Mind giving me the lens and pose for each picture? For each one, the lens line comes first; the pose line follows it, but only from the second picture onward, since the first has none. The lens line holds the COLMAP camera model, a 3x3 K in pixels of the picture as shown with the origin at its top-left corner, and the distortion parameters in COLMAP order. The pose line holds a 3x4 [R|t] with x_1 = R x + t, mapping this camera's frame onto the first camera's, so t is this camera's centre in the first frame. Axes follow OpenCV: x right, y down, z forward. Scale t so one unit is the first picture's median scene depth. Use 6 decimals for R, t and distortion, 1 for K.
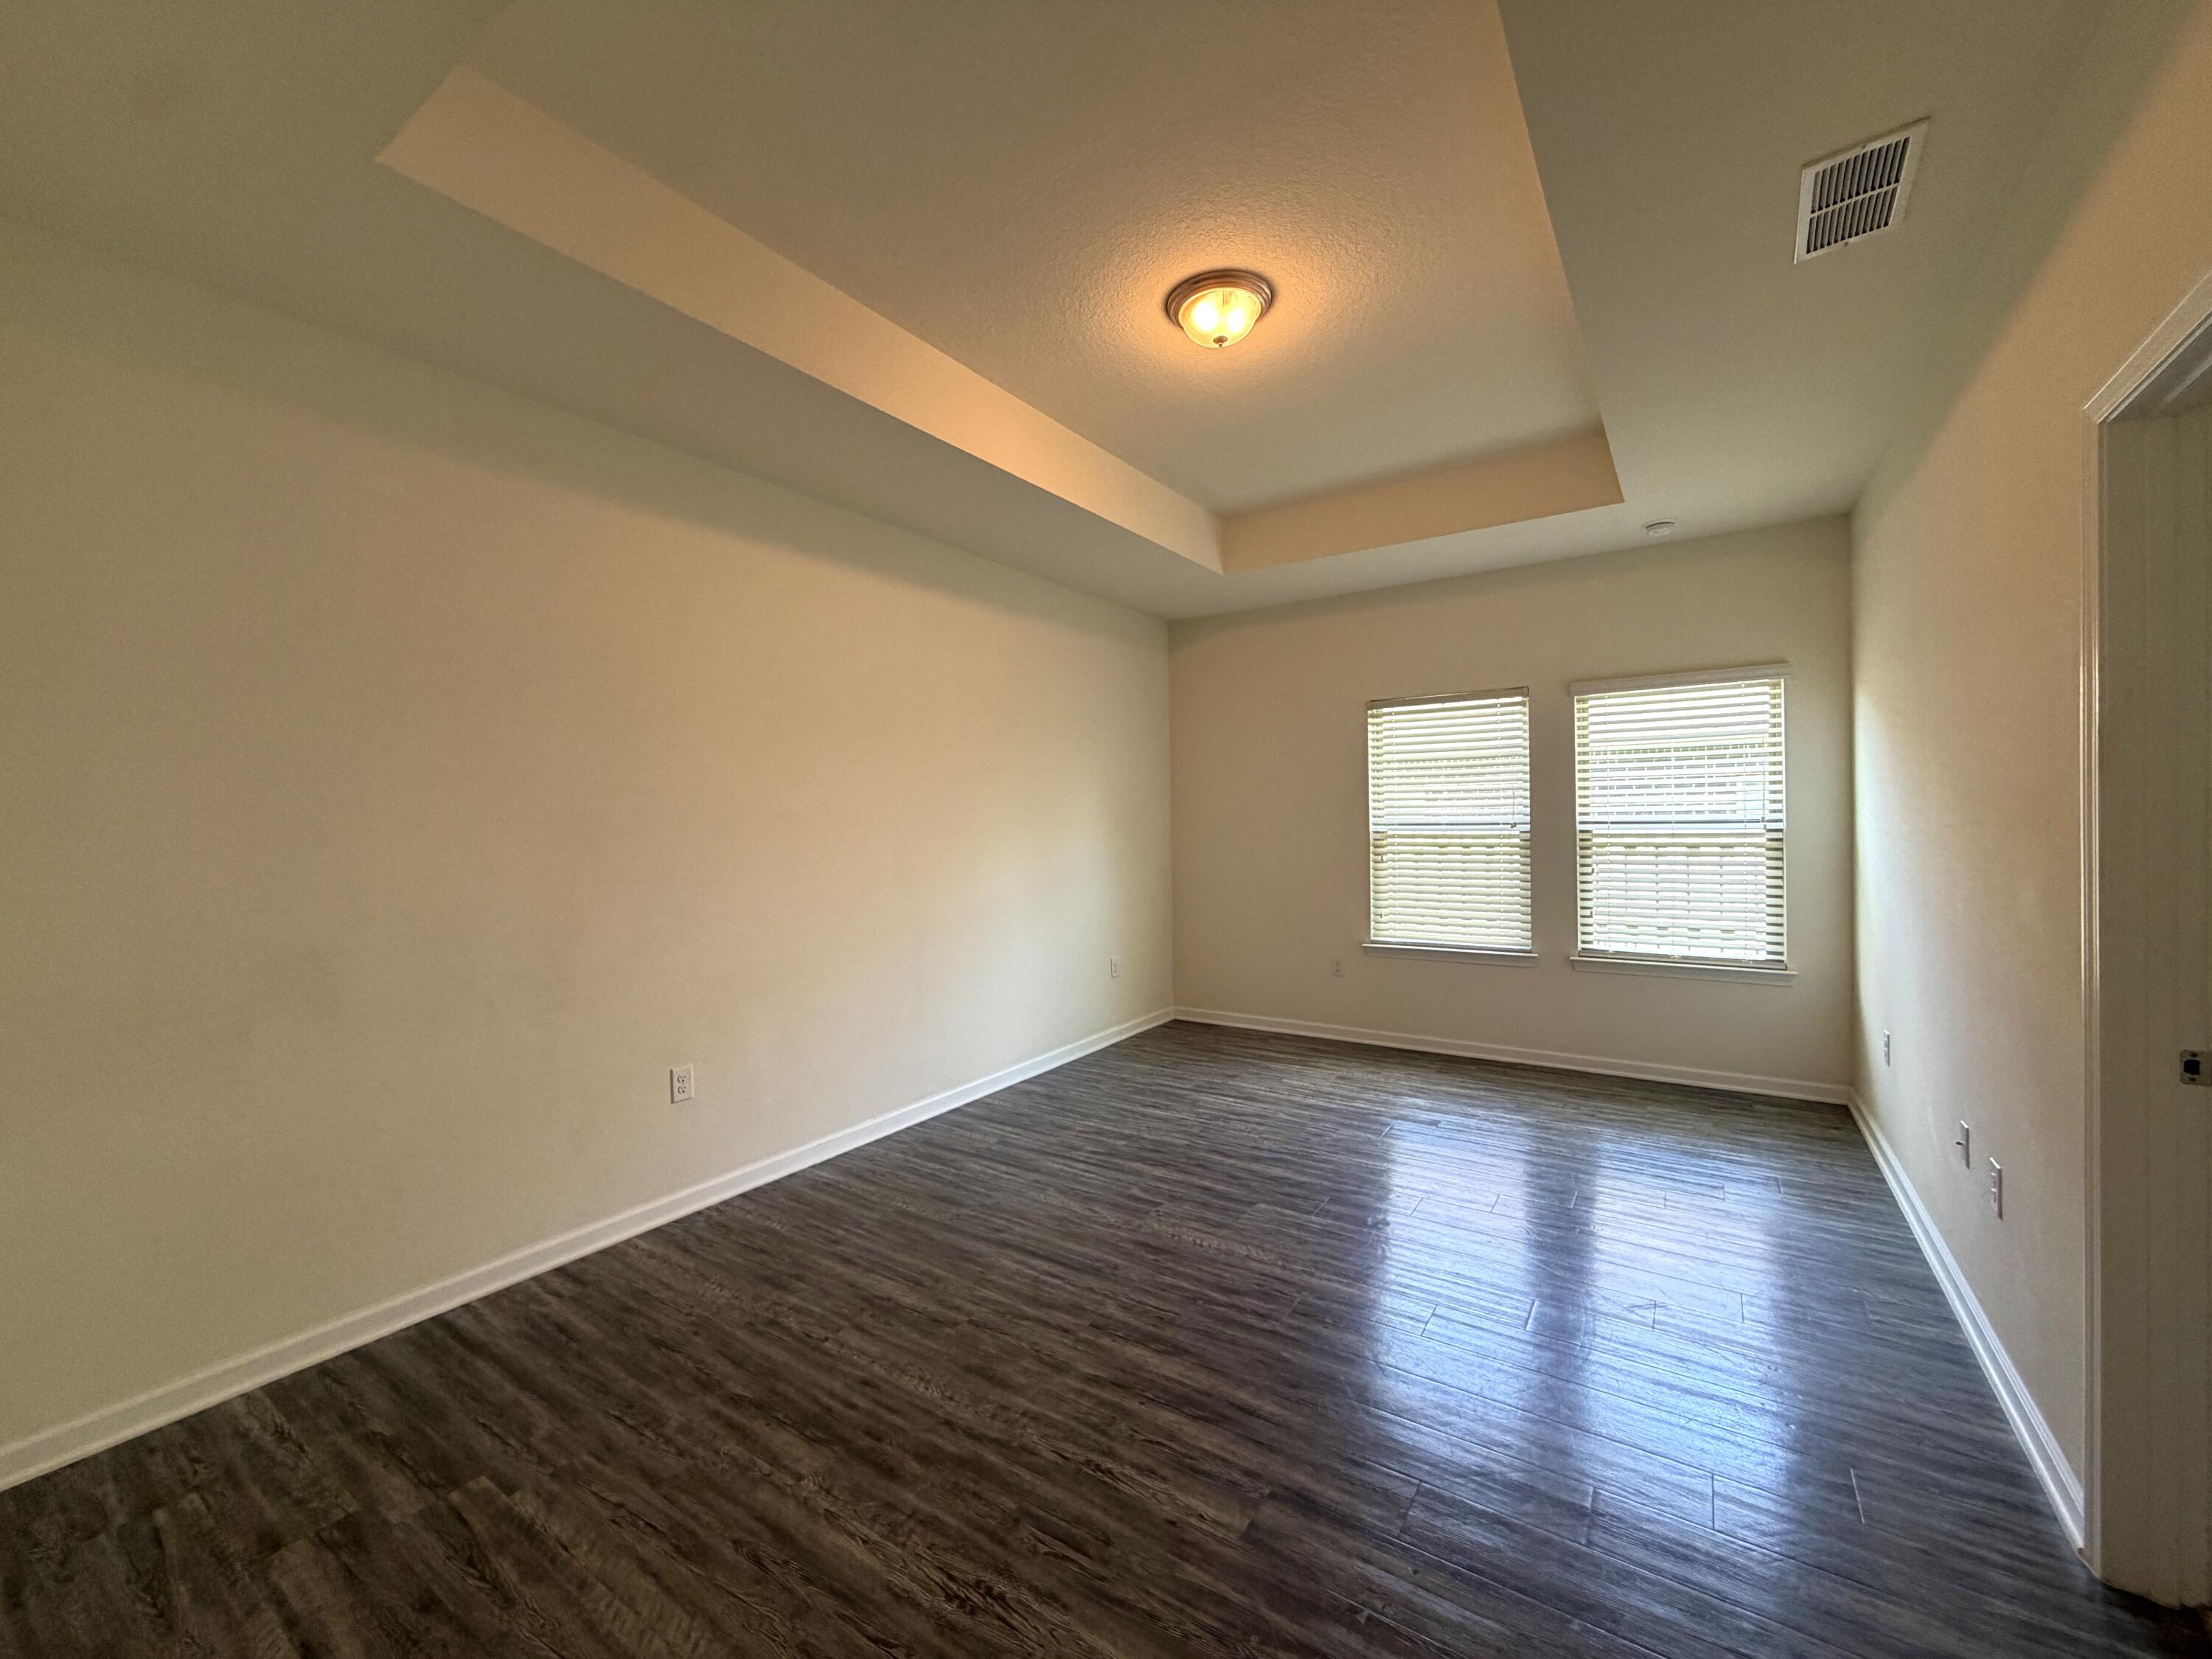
lens RADIAL K [[886.2, 0, 1089.7], [0, 886.2, 822.9], [0, 0, 1]] dist [0.000182, 0.000038]
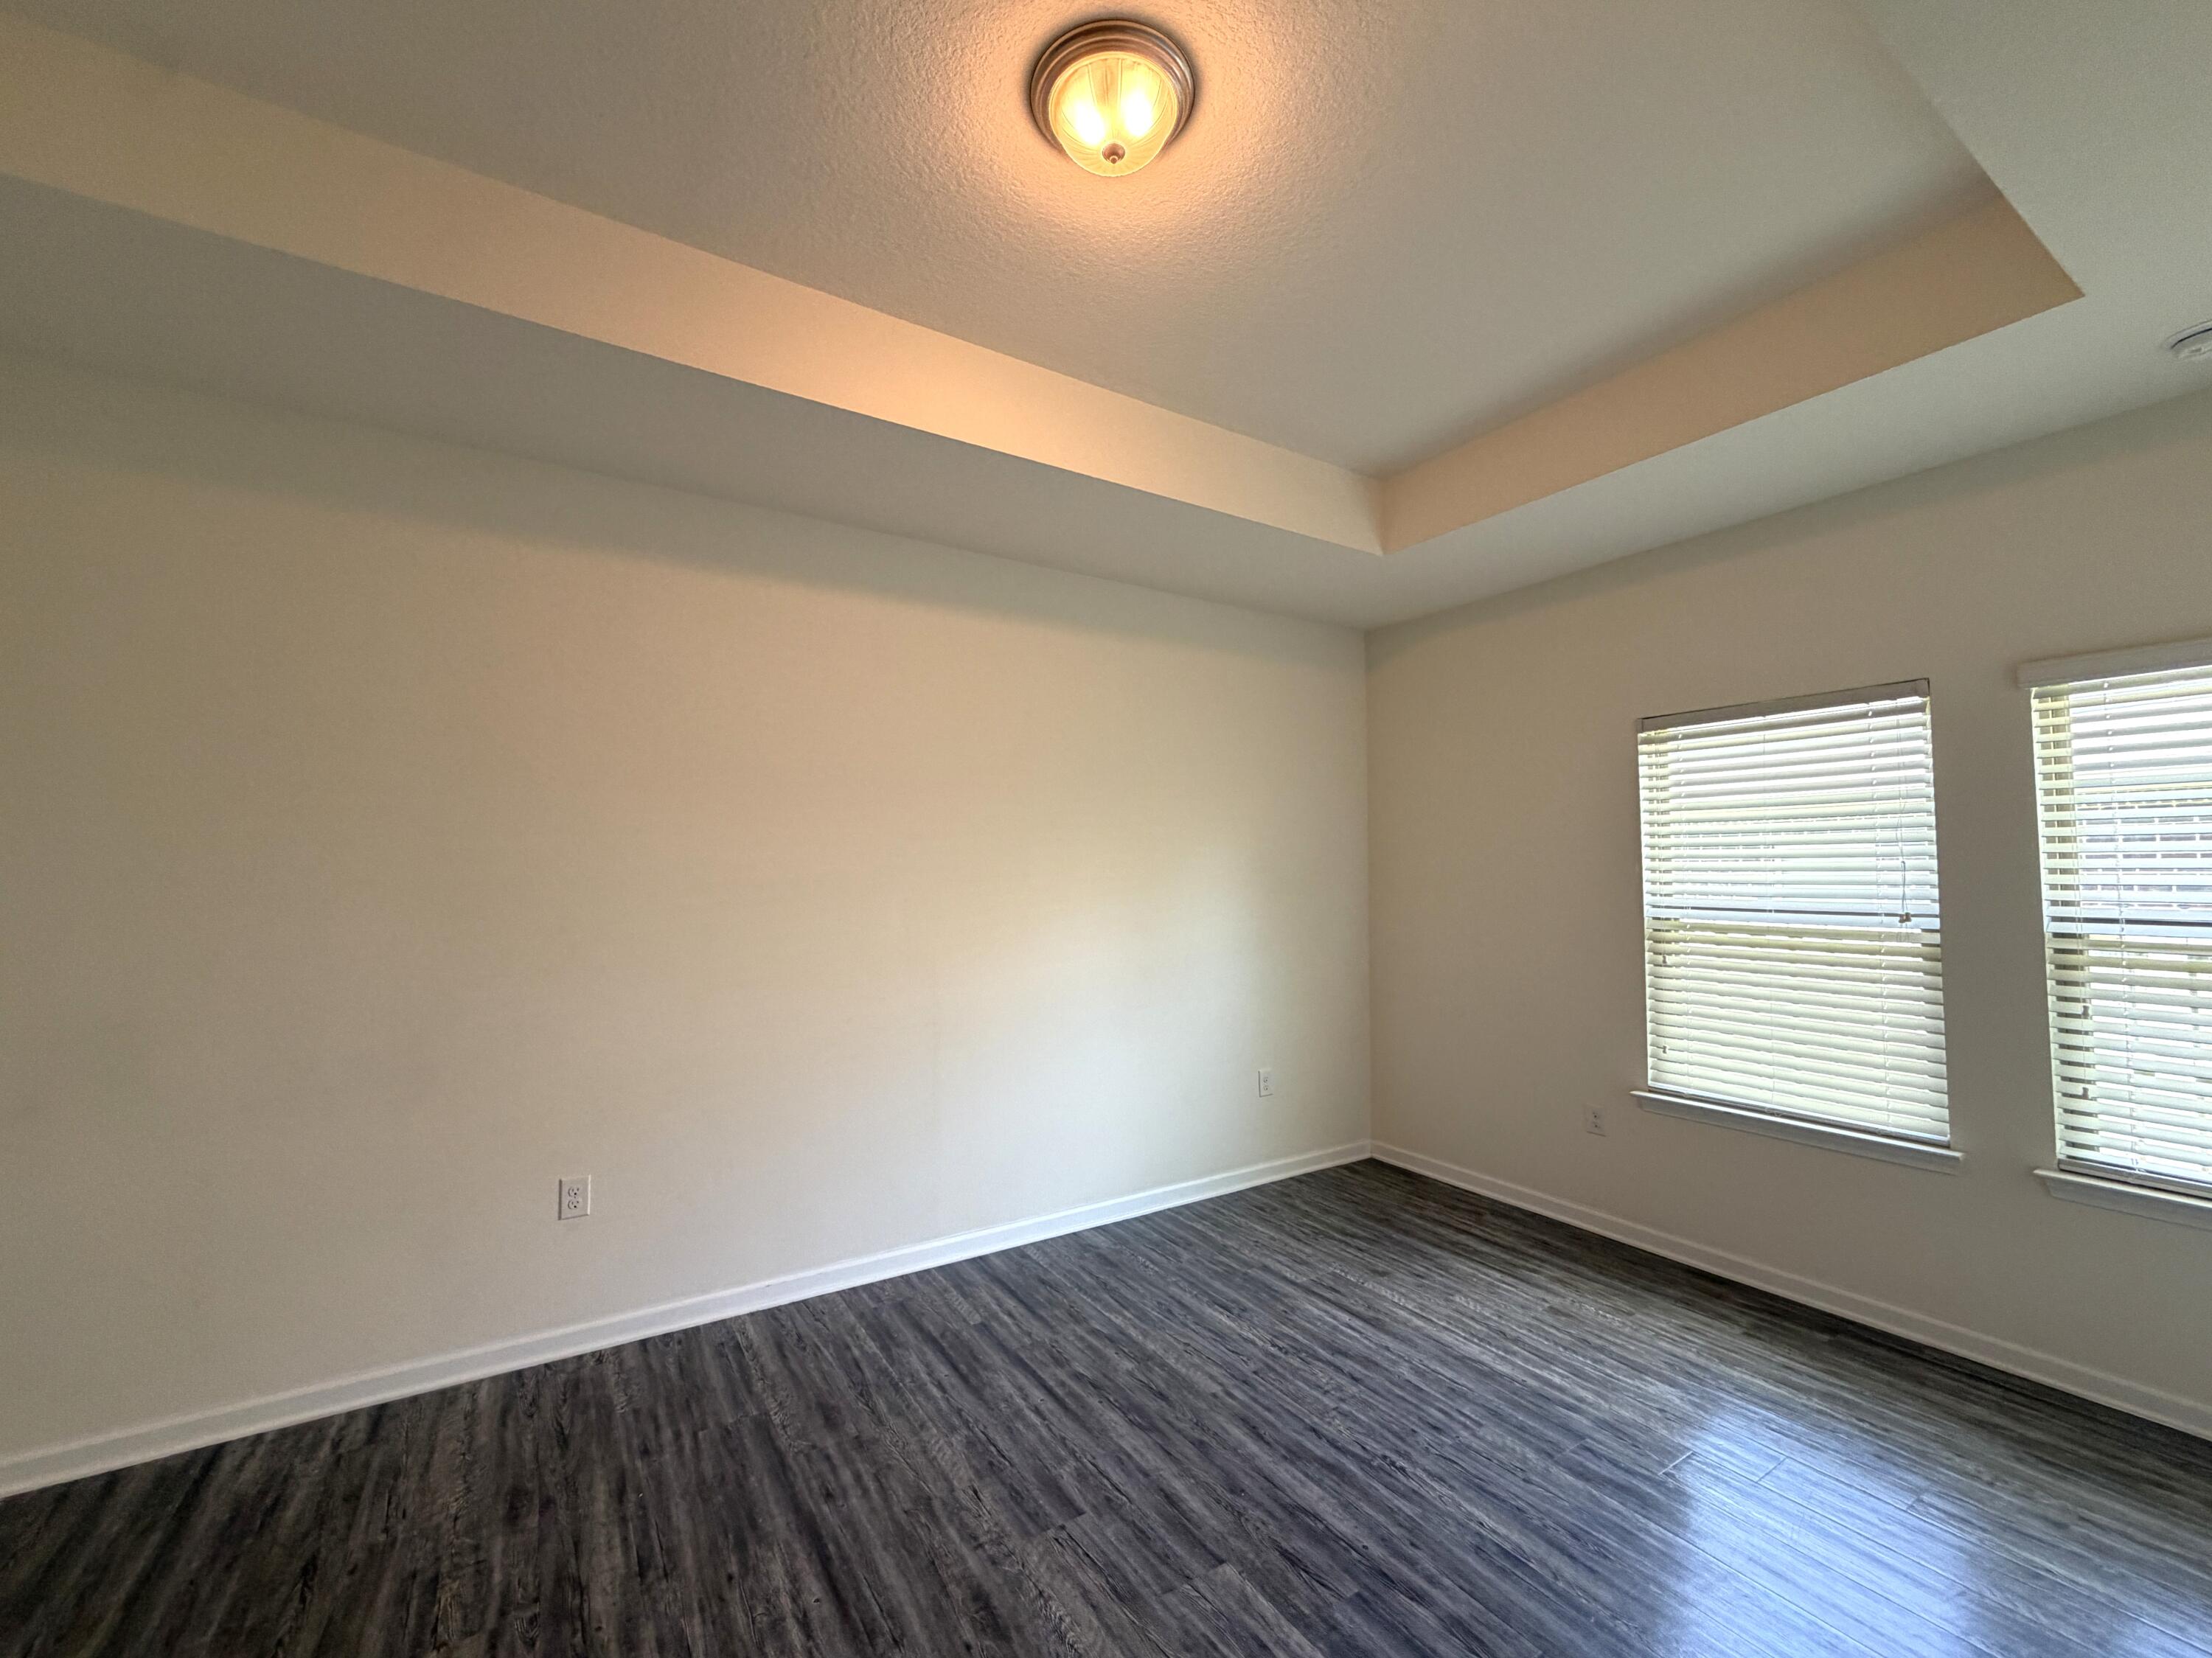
lens RADIAL K [[886.1, 0, 1096.6], [0, 886.1, 826.8], [0, 0, 1]] dist [0.000182, 0.000038]
pose [[0.916509, -0.005195, -0.399981, 0.241005], [-0.016192, 0.998614, -0.050073, -0.020334], [0.399686, 0.052369, 0.915155, 0.275780]]
